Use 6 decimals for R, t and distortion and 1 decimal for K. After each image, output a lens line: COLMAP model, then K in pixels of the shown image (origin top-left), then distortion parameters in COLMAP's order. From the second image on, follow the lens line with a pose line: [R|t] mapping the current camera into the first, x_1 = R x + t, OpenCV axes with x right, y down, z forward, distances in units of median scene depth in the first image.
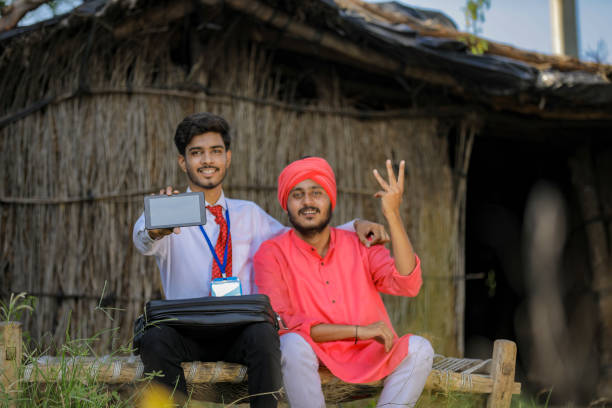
lens RADIAL K [[3135.5, 0, 312.4], [0, 3135.5, 207.9], [0, 0, 1]] dist [1.351813, 0.000000]
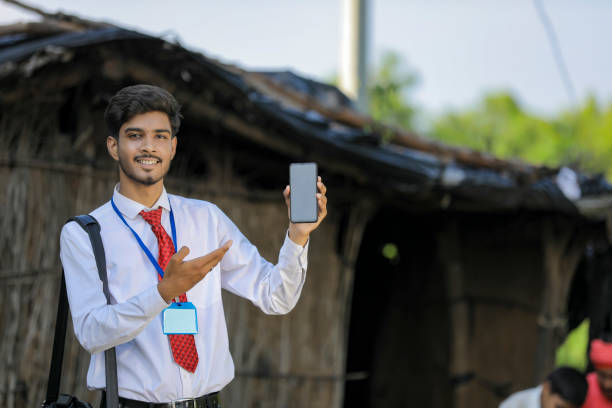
lens RADIAL K [[3135.5, 0, 318.8], [0, 3135.5, 206.4], [0, 0, 1]] dist [1.351813, 0.000000]
pose [[0.986564, 0.075147, 0.145070, -0.101444], [-0.083371, 0.995189, 0.051459, -0.077877], [-0.140505, -0.062862, 0.988082, 0.086794]]
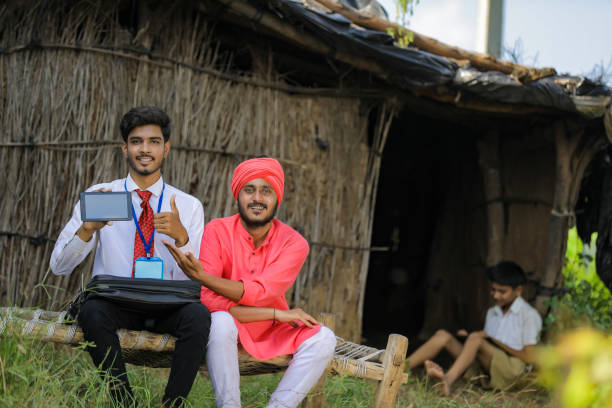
lens RADIAL K [[3135.5, 0, 307.2], [0, 3135.5, 207.0], [0, 0, 1]] dist [1.351813, 0.000000]
pose [[0.994256, 0.101961, 0.032538, -0.010033], [-0.103189, 0.993913, 0.038586, -0.032642], [-0.028405, -0.041722, 0.998725, -0.078059]]
